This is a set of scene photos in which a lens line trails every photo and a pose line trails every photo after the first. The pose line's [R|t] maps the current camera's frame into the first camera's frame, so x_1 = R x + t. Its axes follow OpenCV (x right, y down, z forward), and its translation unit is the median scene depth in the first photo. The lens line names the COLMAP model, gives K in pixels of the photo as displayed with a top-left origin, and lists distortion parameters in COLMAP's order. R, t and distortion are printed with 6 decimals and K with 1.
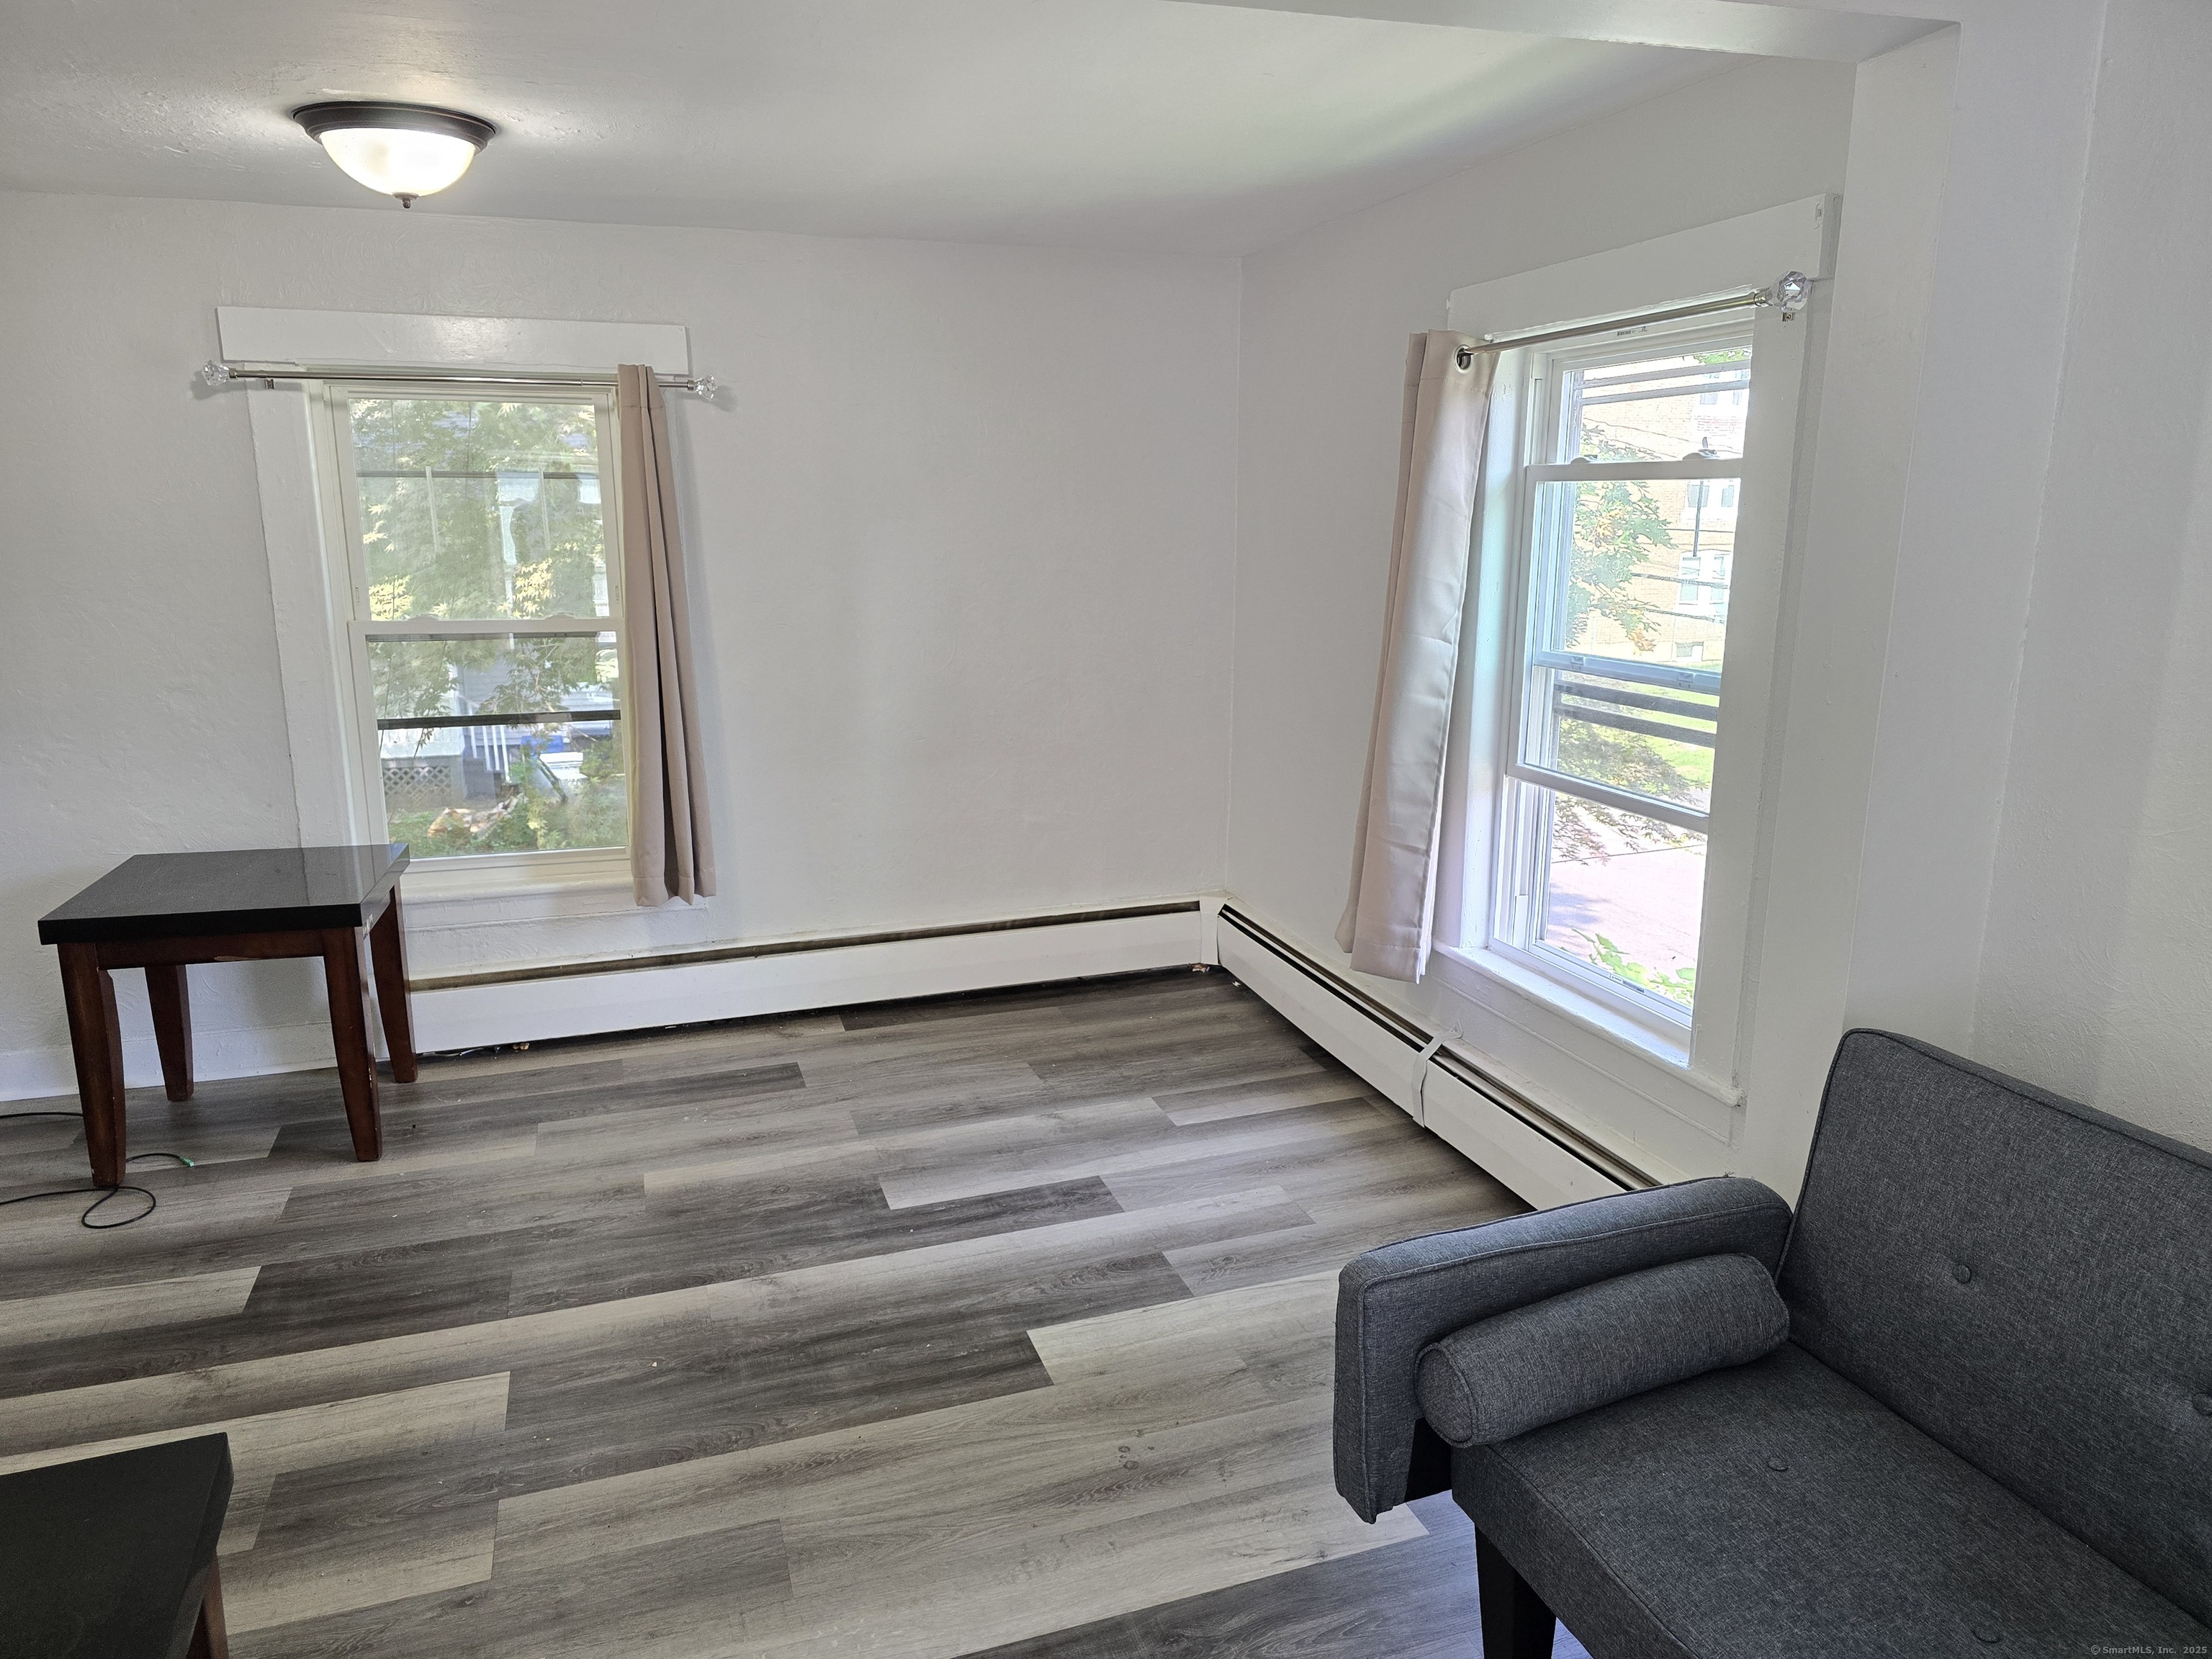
lens RADIAL K [[1514.7, 0, 1101.7], [0, 1514.7, 831.8], [0, 0, 1]] dist [0.024946, -0.005388]
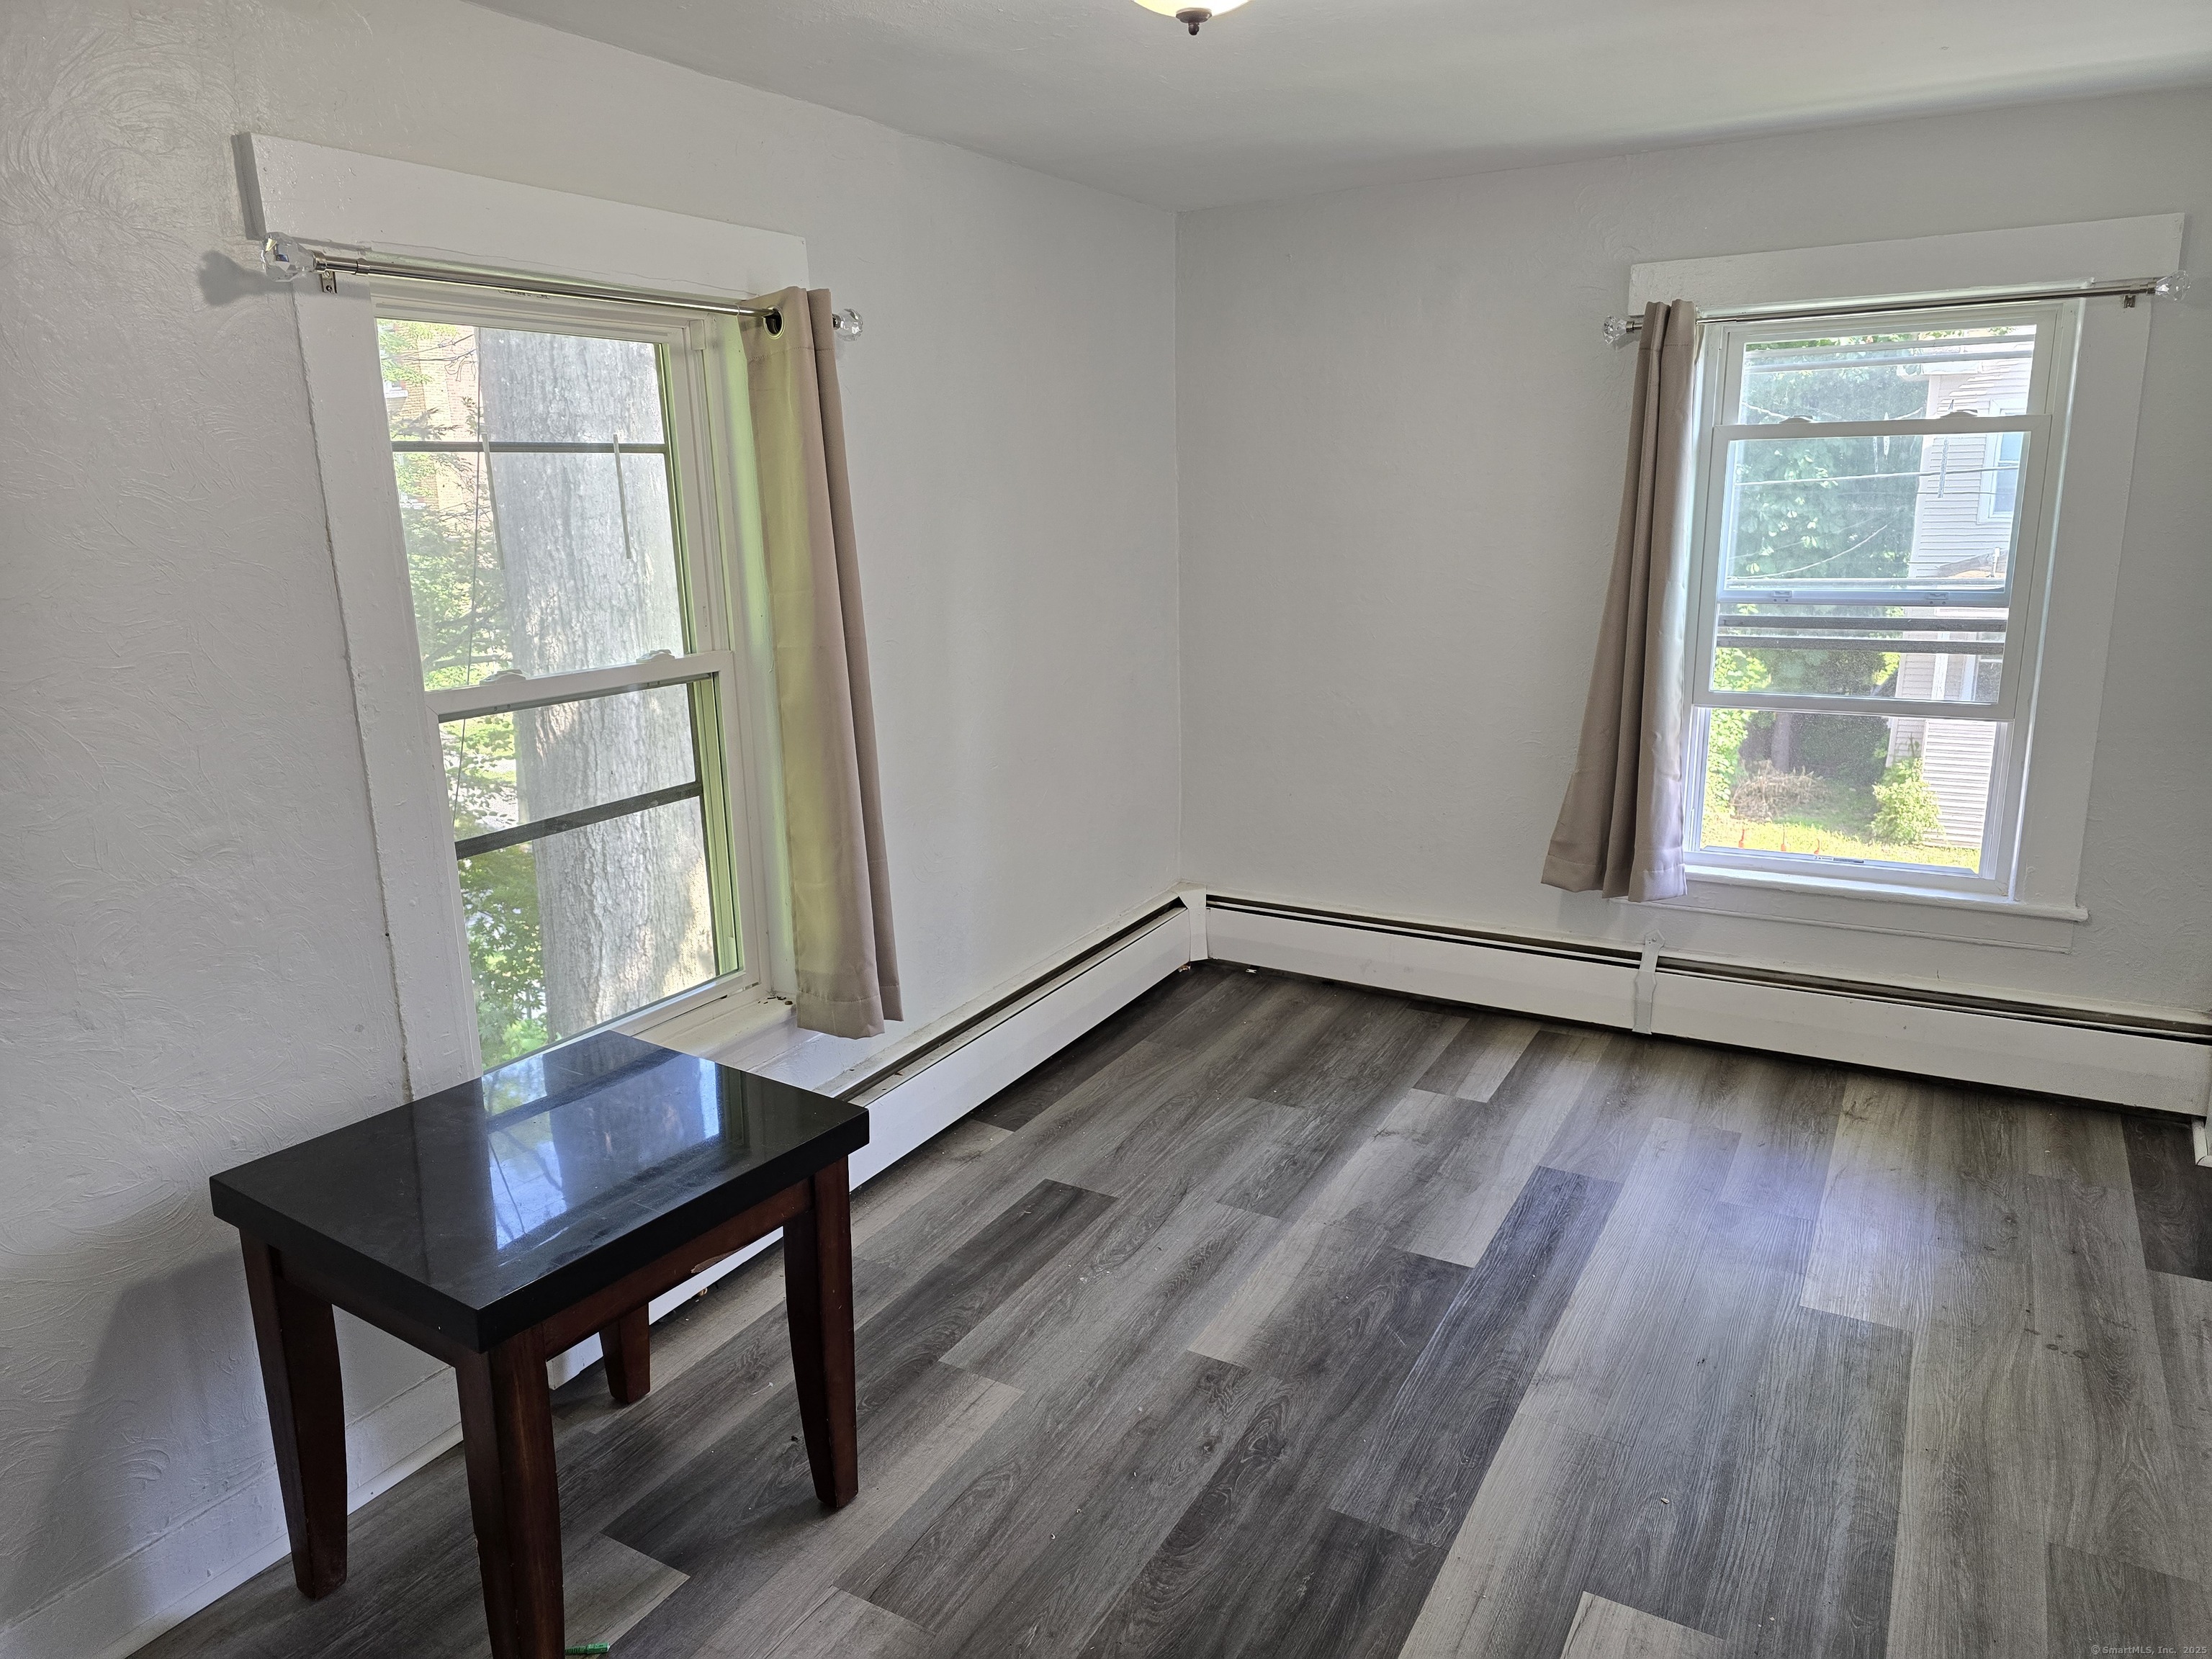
lens RADIAL K [[1514.7, 0, 1101.7], [0, 1514.7, 831.8], [0, 0, 1]] dist [0.024946, -0.005388]
pose [[0.741817, -0.172030, 0.648162, -0.733381], [0.165878, 0.983572, 0.071206, -0.088431], [-0.649763, 0.054694, 0.758166, 0.402856]]
